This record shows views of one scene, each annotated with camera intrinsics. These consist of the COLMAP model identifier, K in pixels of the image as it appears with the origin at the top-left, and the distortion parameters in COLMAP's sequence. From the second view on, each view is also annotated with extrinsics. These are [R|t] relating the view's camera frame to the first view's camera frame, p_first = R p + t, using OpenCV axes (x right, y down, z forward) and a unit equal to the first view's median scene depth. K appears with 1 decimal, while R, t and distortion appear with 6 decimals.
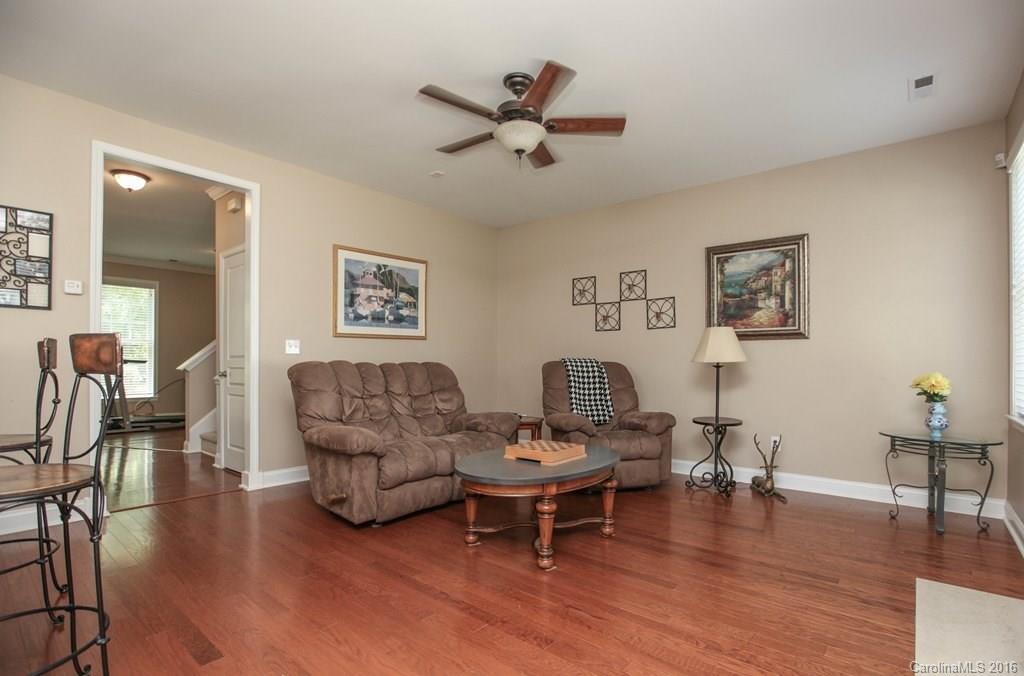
lens RADIAL K [[499.3, 0, 532.6], [0, 499.3, 364.3], [0, 0, 1]] dist [-0.013296, -0.000086]
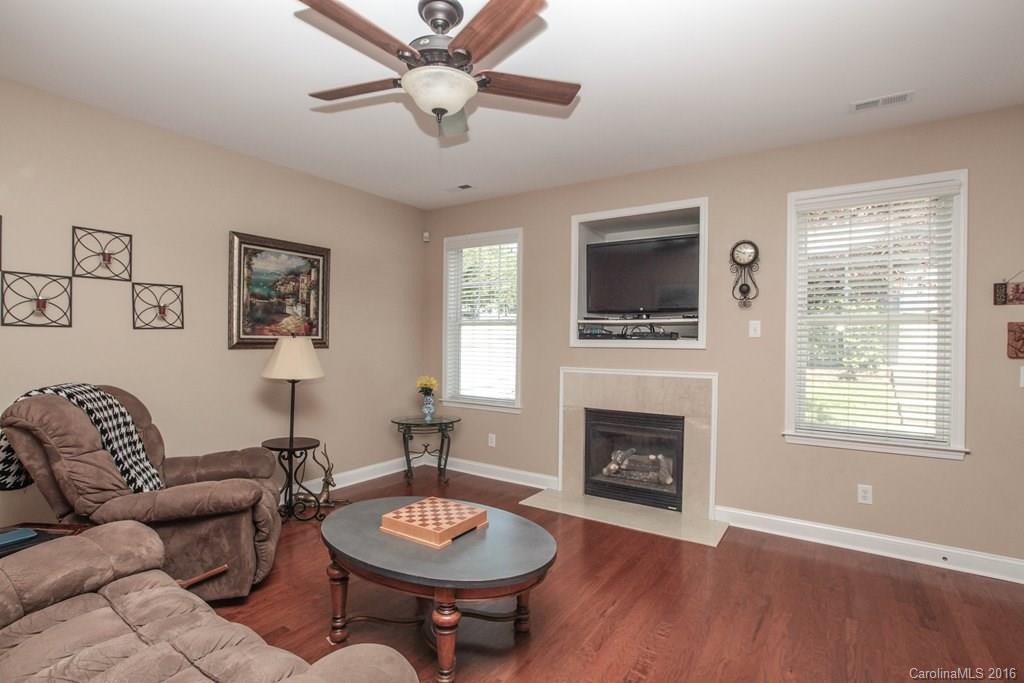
lens RADIAL K [[513.4, 0, 511.8], [0, 513.4, 340.2], [0, 0, 1]] dist [0.004025, 0.000511]
pose [[-0.083133, -0.010617, 0.996482, -0.518763], [-0.011794, 0.999884, 0.009669, -0.075661], [-0.996469, -0.010949, -0.083249, 0.636788]]
